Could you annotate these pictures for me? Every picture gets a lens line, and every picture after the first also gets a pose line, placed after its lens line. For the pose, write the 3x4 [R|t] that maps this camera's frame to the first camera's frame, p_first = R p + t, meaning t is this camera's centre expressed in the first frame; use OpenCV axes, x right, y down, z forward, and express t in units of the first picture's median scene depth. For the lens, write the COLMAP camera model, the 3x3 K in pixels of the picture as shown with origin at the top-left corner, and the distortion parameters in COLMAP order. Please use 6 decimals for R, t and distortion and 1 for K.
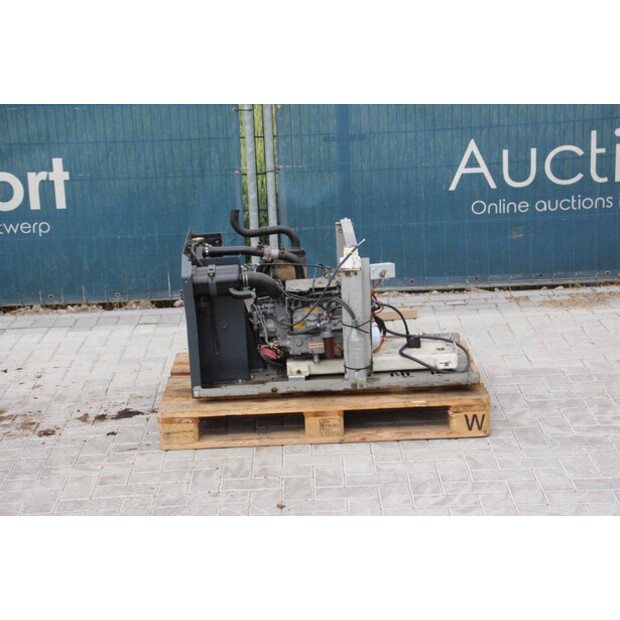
lens RADIAL K [[1361.8, 0, 310.0], [0, 1361.8, 310.0], [0, 0, 1]] dist [0.404107, 0.069283]
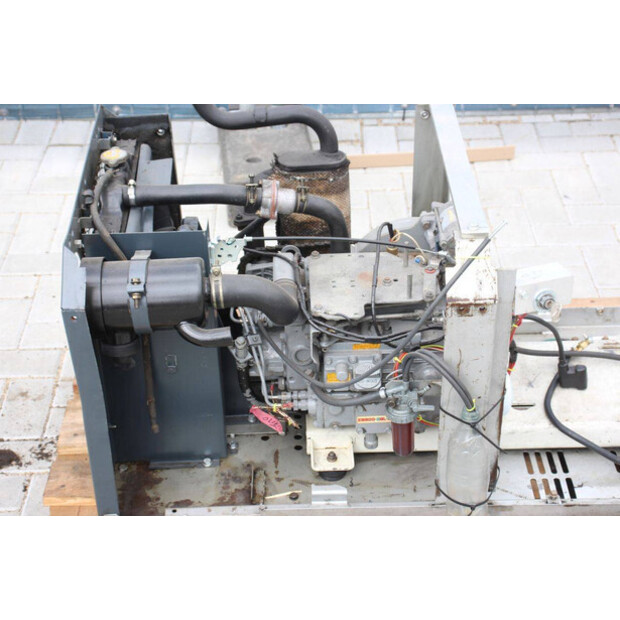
lens RADIAL K [[1194.3, 0, 310.0], [0, 1194.3, 310.0], [0, 0, 1]] dist [0.279374, 0.022612]
pose [[0.999564, 0.023770, 0.017524, -0.024410], [-0.028333, 0.939231, 0.342114, -0.144585], [-0.008327, -0.342461, 0.939495, 0.630936]]
